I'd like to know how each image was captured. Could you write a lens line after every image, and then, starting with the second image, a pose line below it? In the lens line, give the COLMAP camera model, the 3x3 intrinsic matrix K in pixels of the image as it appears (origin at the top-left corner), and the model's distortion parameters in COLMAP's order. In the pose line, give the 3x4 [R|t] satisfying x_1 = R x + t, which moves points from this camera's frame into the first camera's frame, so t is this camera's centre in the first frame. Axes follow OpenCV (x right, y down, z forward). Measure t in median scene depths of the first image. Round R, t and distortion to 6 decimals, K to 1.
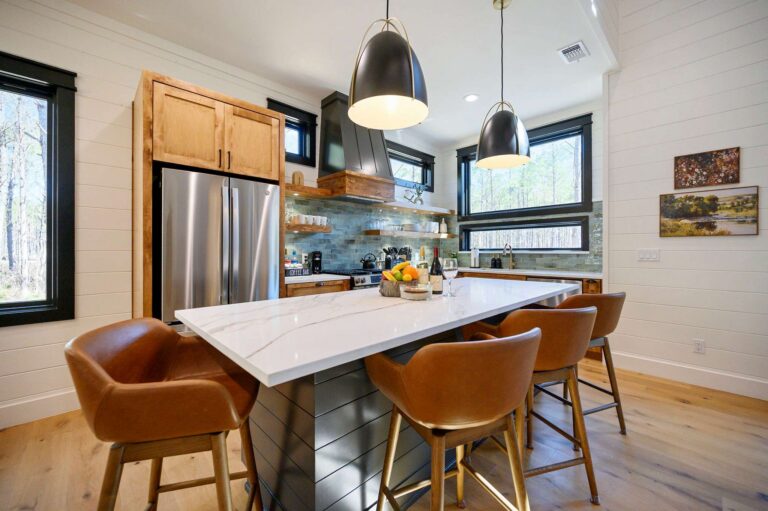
lens RADIAL K [[307.0, 0, 383.8], [0, 307.0, 258.5], [0, 0, 1]] dist [-0.000032, 0.000003]
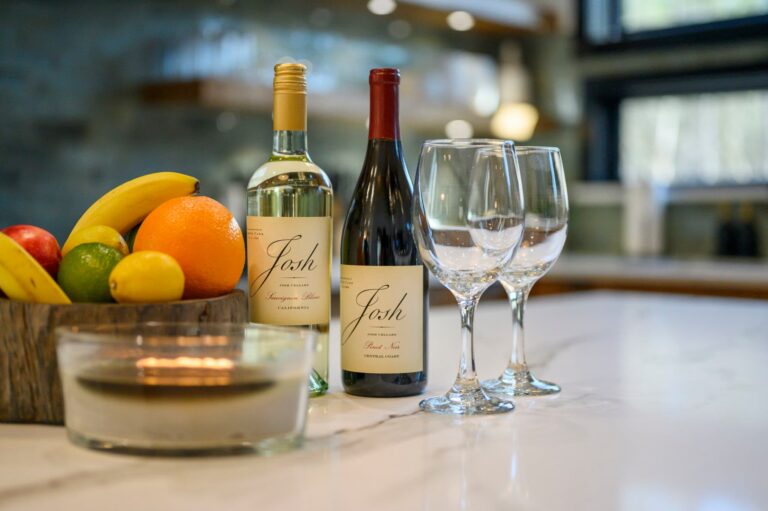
lens RADIAL K [[1110.6, 0, 384.0], [0, 1110.6, 255.5], [0, 0, 1]] dist [-0.003205, -0.010196]
pose [[0.998241, 0.003211, 0.059200, 0.065312], [-0.003875, 0.999931, 0.011103, 0.020531], [-0.059160, -0.011313, 0.998184, 0.221965]]
